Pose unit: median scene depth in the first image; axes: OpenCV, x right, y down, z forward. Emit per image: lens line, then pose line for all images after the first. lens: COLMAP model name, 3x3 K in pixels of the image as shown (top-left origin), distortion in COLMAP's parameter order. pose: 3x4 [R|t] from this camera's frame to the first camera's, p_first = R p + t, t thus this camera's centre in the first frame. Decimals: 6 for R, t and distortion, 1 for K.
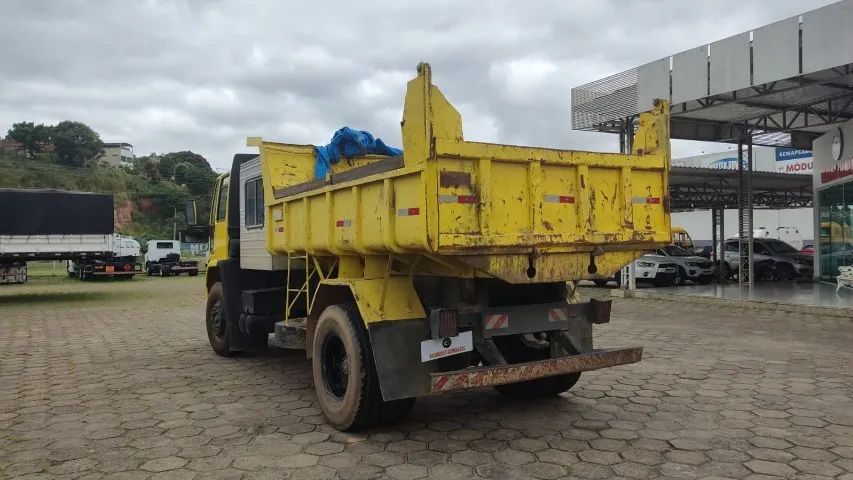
lens RADIAL K [[670.1, 0, 426.5], [0, 670.1, 241.6], [0, 0, 1]] dist [0.013064, -0.000269]
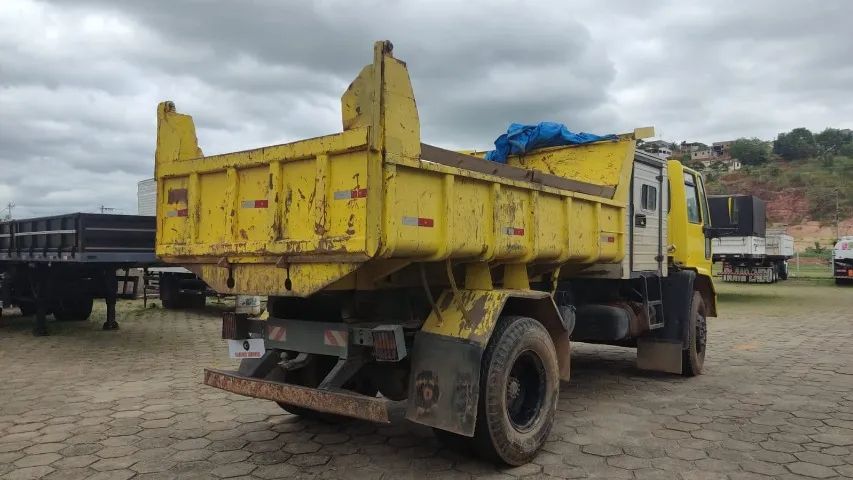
lens RADIAL K [[670.1, 0, 427.2], [0, 670.1, 238.3], [0, 0, 1]] dist [0.013064, -0.000269]
pose [[0.334143, -0.010151, -0.942468, 1.113936], [0.005845, 0.999945, -0.008698, -0.007993], [0.942504, -0.002602, 0.334184, 0.904398]]
